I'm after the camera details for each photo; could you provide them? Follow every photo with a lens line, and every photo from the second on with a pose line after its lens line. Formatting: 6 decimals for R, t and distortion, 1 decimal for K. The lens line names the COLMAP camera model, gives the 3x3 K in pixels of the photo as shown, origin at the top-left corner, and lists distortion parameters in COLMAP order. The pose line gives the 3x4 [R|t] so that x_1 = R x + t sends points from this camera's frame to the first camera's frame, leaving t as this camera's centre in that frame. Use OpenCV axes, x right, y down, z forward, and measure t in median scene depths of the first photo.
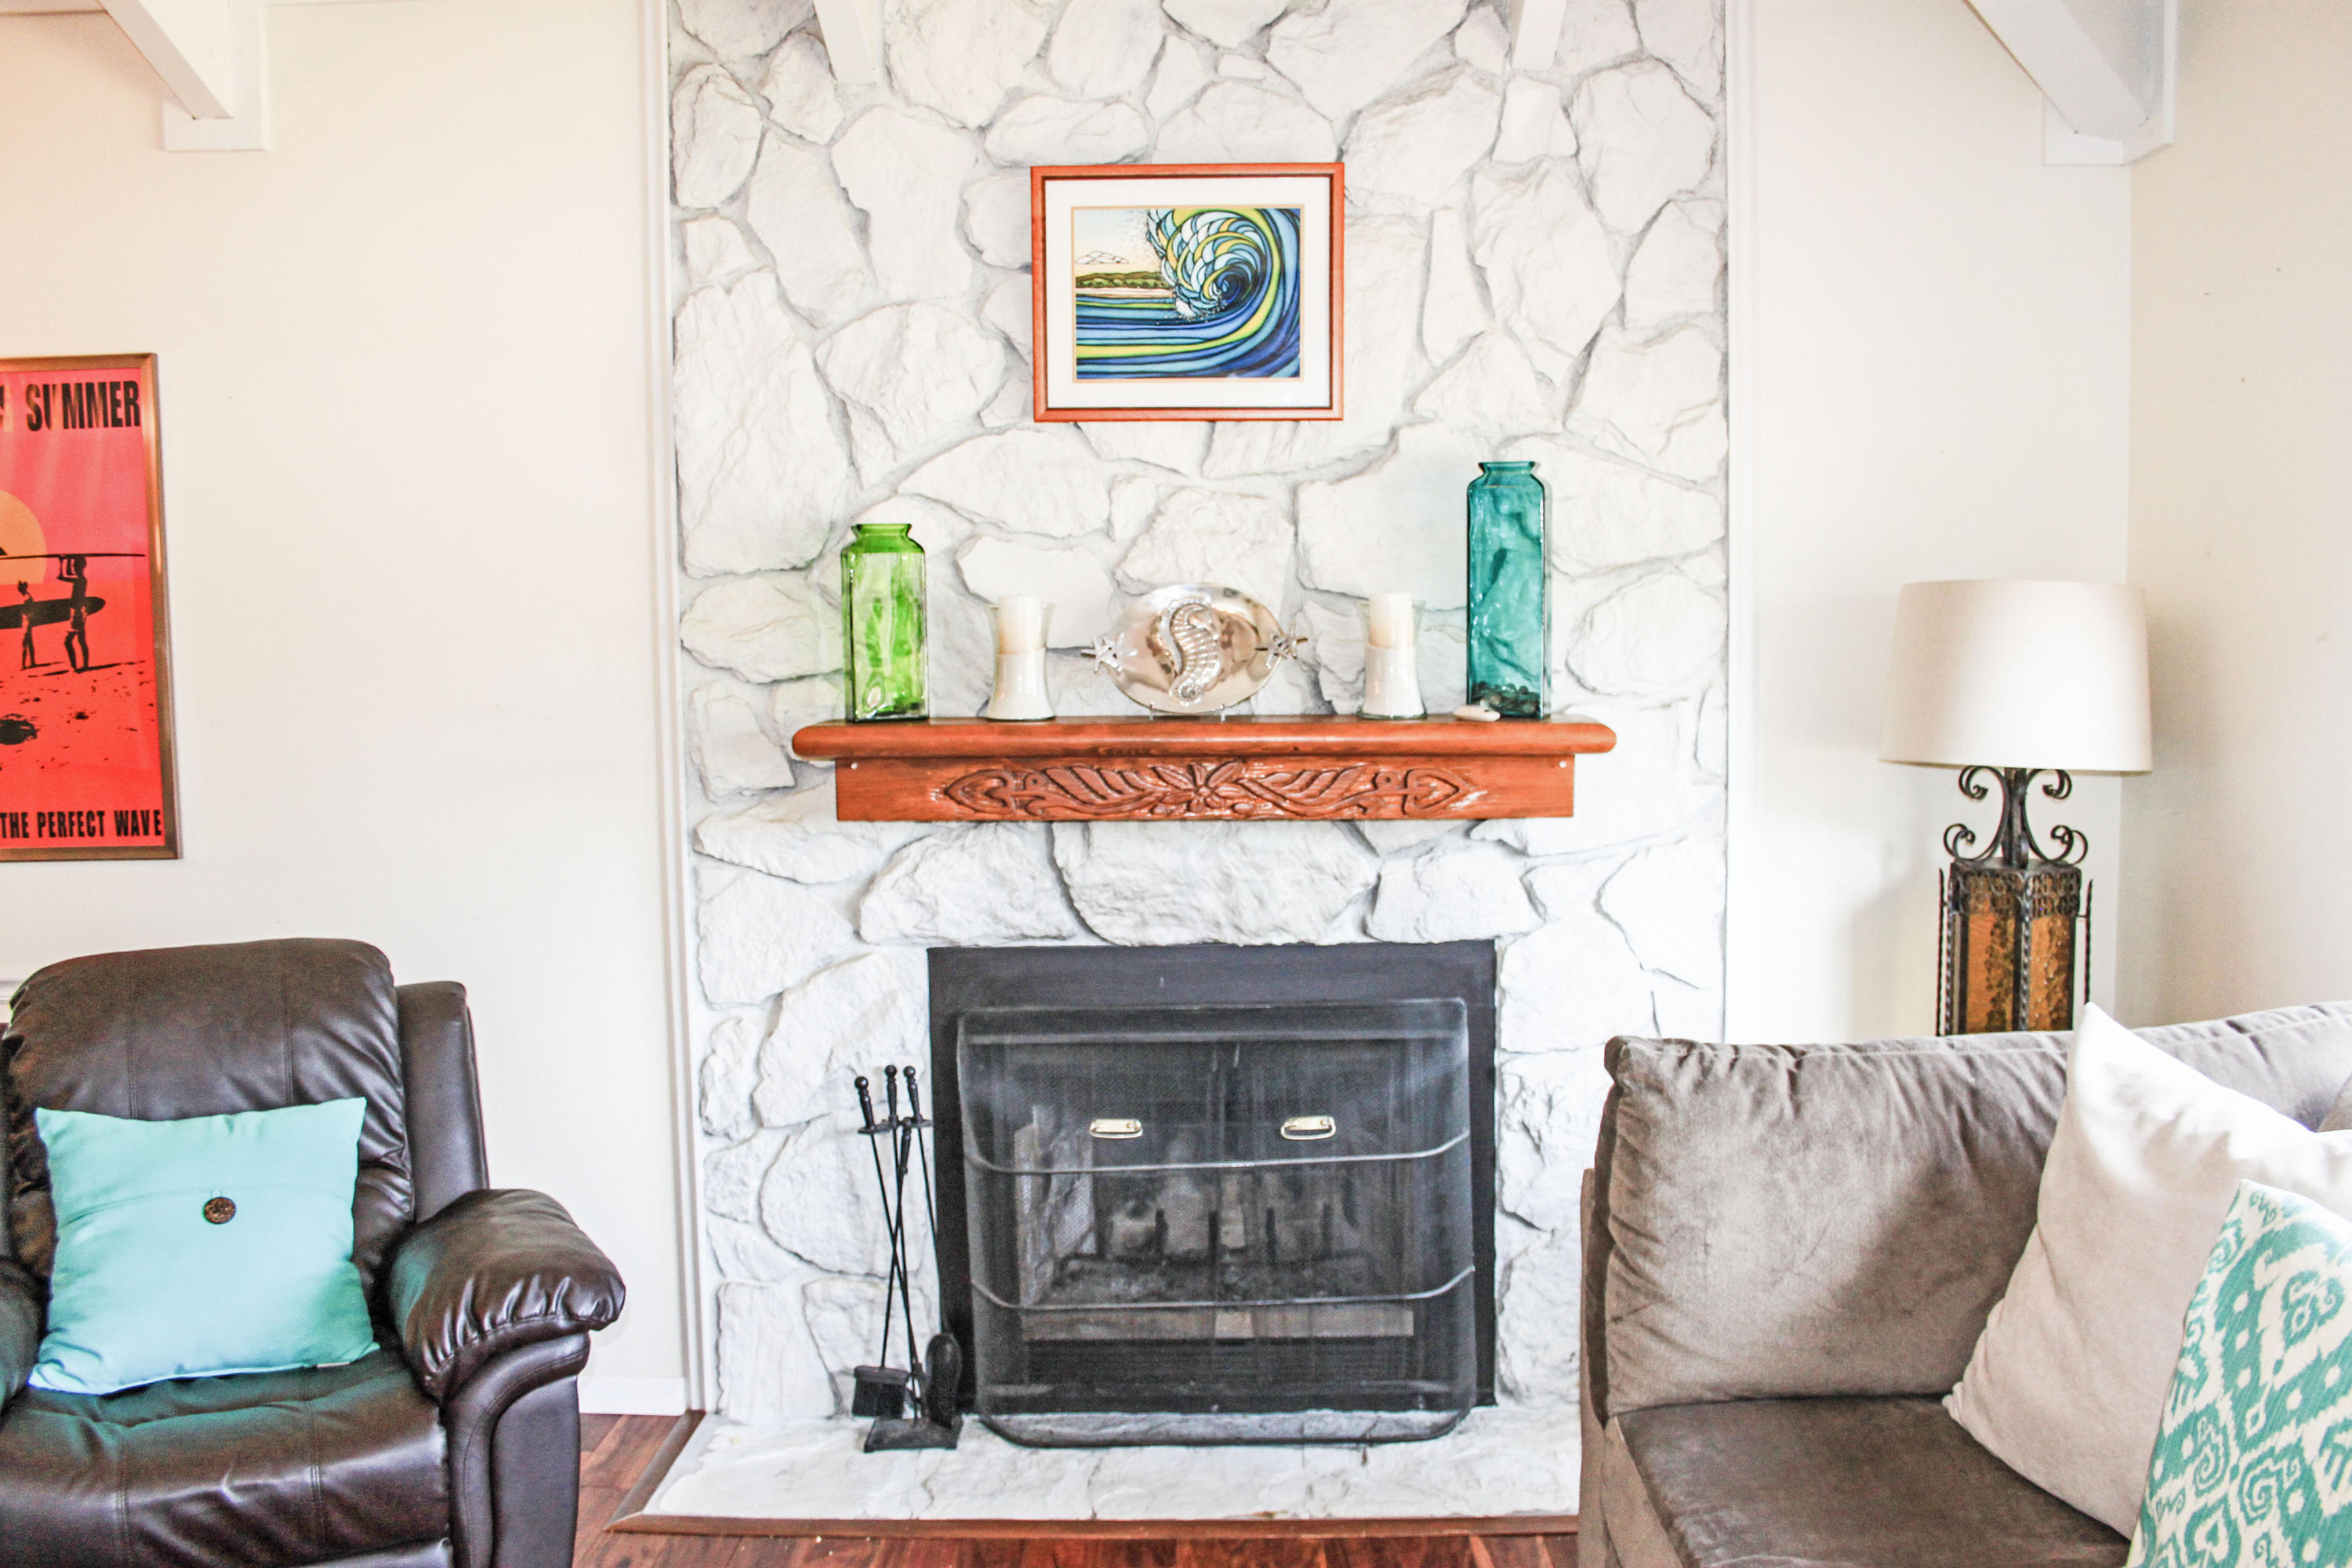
lens RADIAL K [[1954.5, 0, 1189.9], [0, 1954.5, 806.5], [0, 0, 1]] dist [-0.152871, 0.127215]
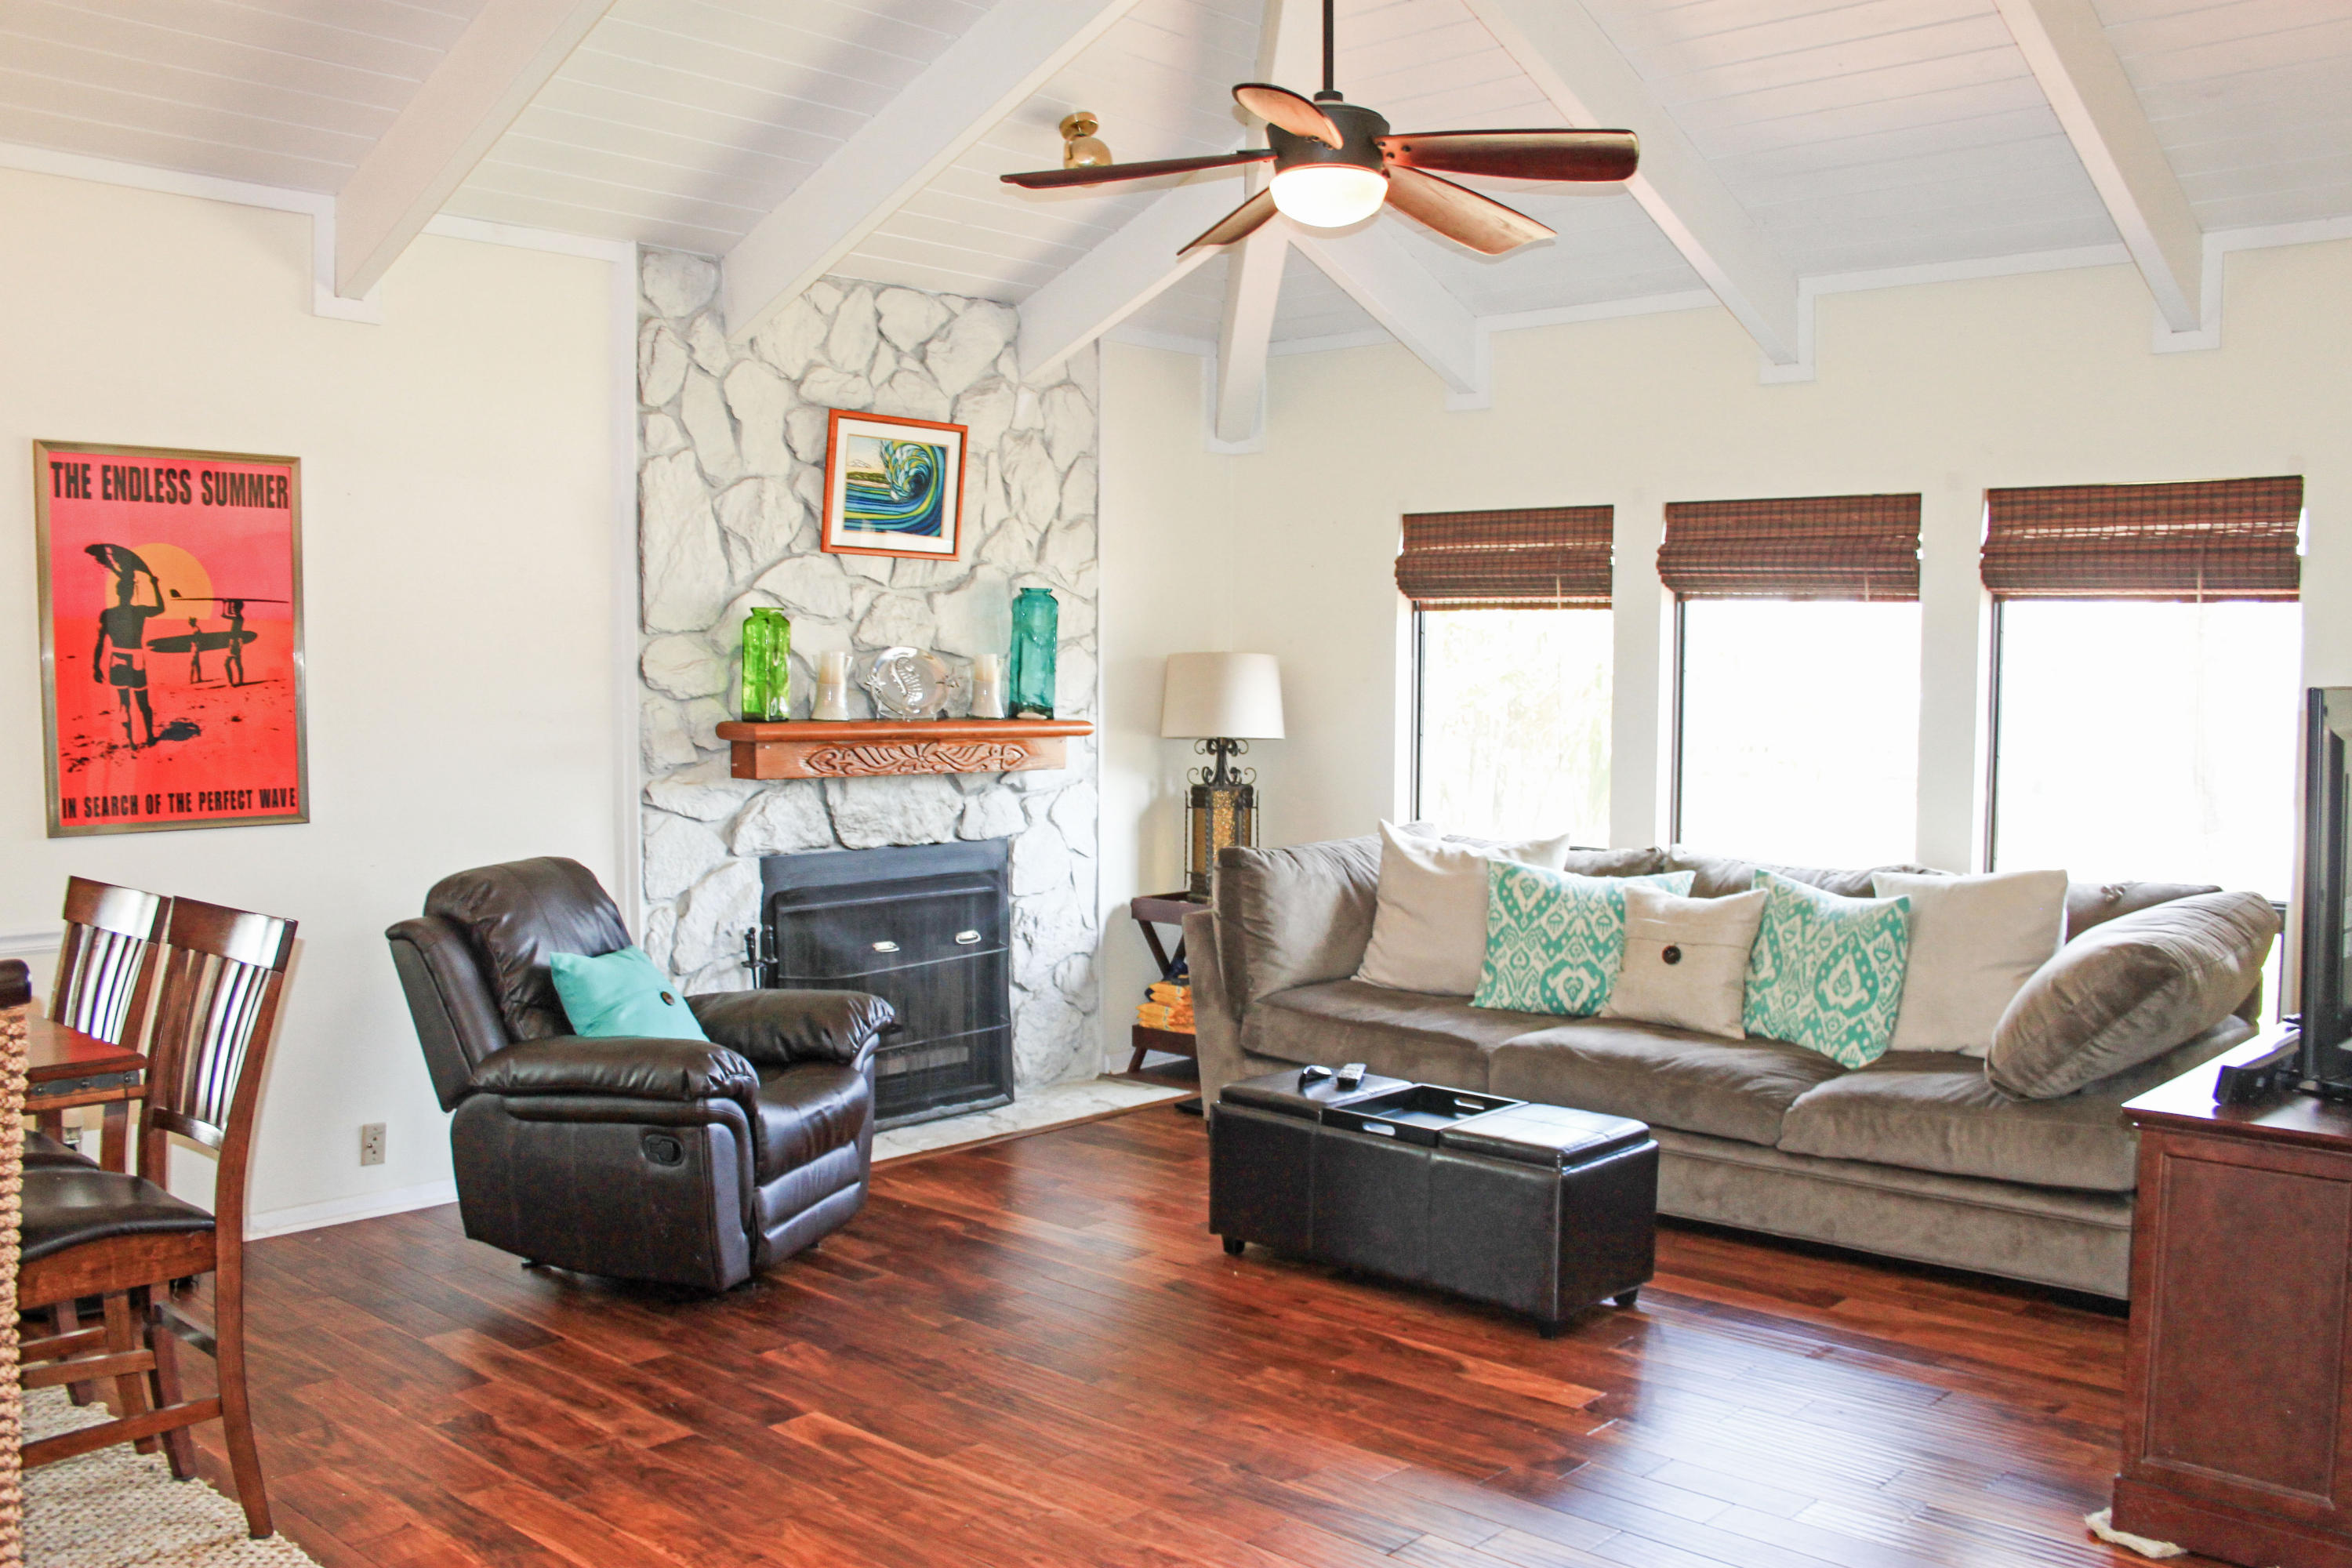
lens RADIAL K [[2073.7, 0, 1211.0], [0, 2073.7, 807.0], [0, 0, 1]] dist [-0.143301, 0.124255]
pose [[0.654138, -0.032003, 0.755698, -1.260756], [0.052768, 0.998601, -0.003386, 0.057479], [-0.754533, 0.042092, 0.654911, -0.476867]]
